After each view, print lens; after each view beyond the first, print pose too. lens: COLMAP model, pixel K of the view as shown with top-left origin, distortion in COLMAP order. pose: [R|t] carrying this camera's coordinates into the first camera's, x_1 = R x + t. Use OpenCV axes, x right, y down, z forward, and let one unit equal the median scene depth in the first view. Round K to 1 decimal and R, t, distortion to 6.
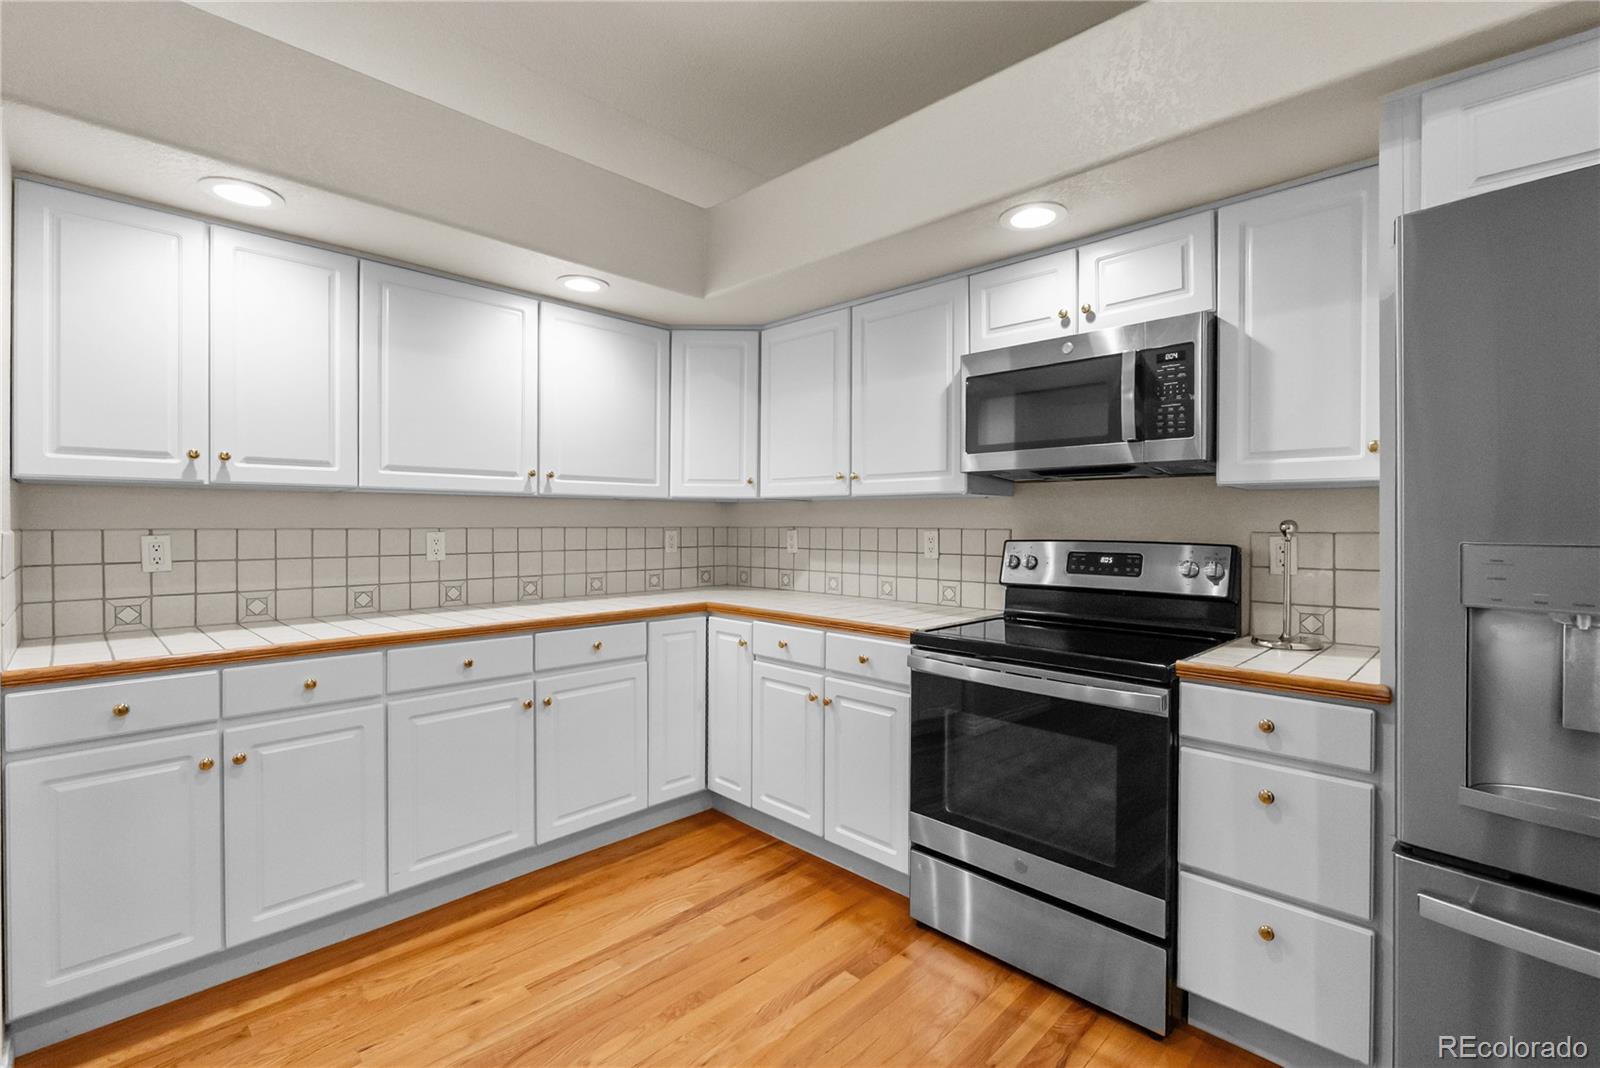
lens RADIAL K [[710.0, 0, 797.7], [0, 710.0, 526.2], [0, 0, 1]] dist [-0.003372, 0.000358]
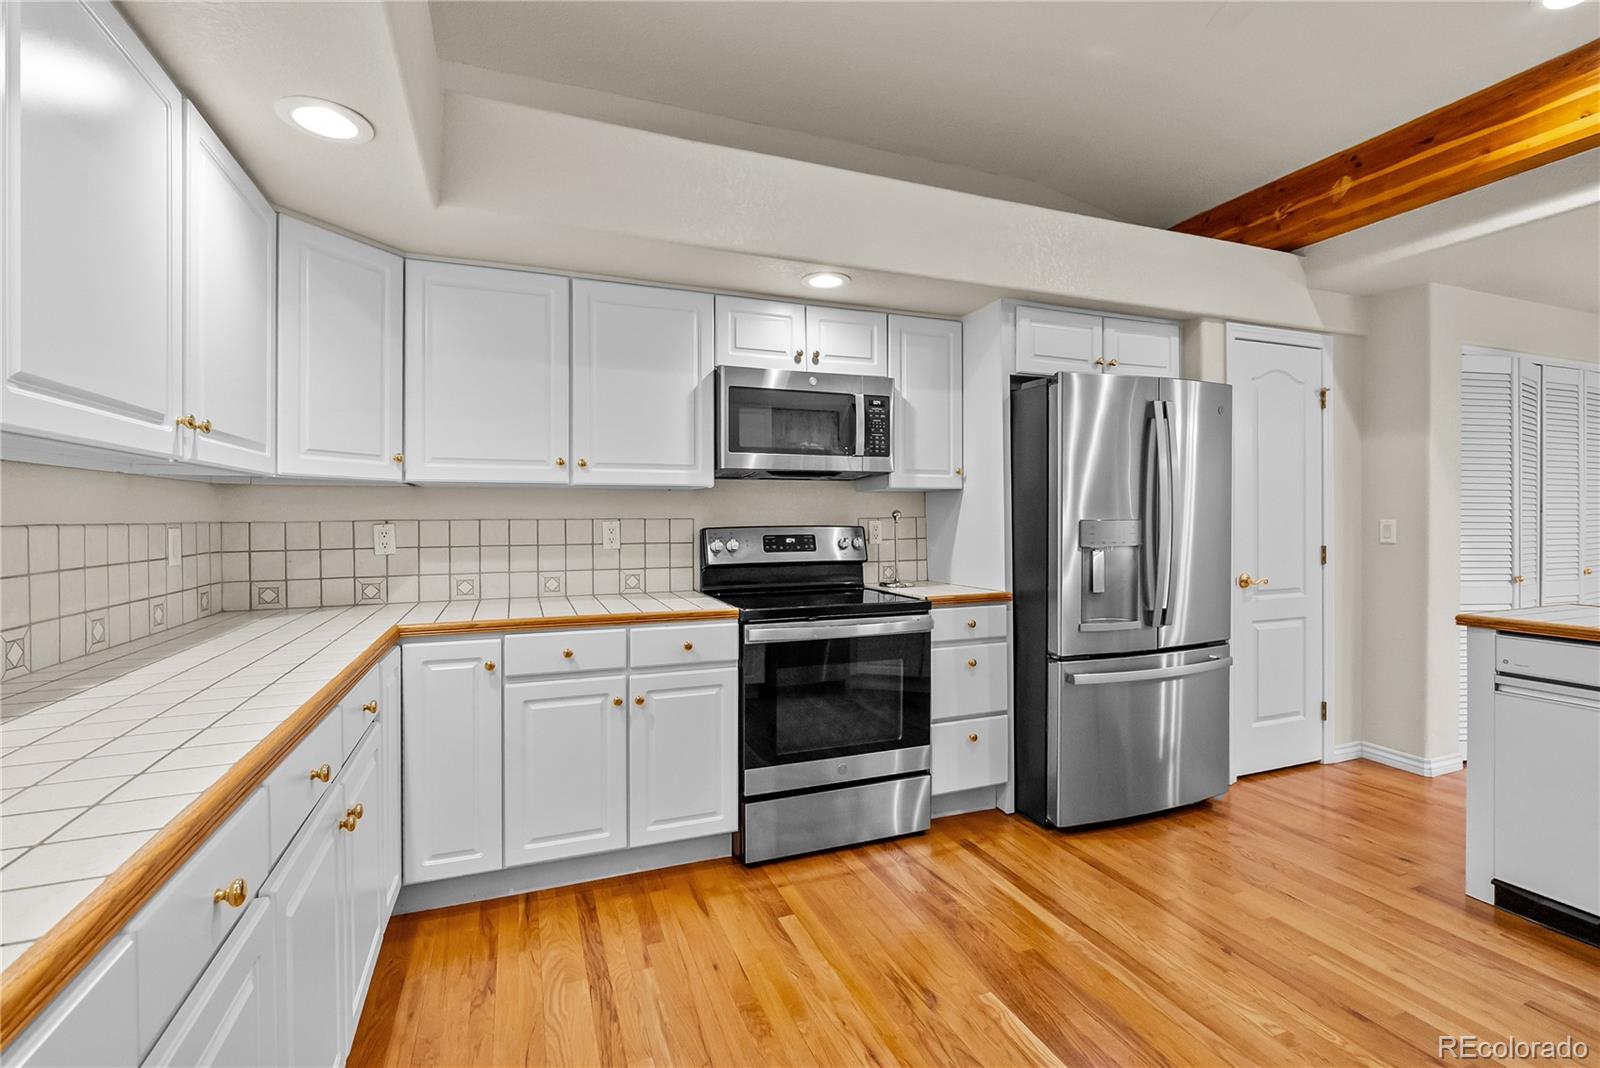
lens RADIAL K [[710.0, 0, 797.5], [0, 710.0, 522.2], [0, 0, 1]] dist [-0.003372, 0.000358]
pose [[0.415404, -0.012509, 0.909551, -0.754502], [0.009949, 0.999908, 0.009208, 0.001246], [-0.909583, 0.005224, 0.415490, 0.419976]]
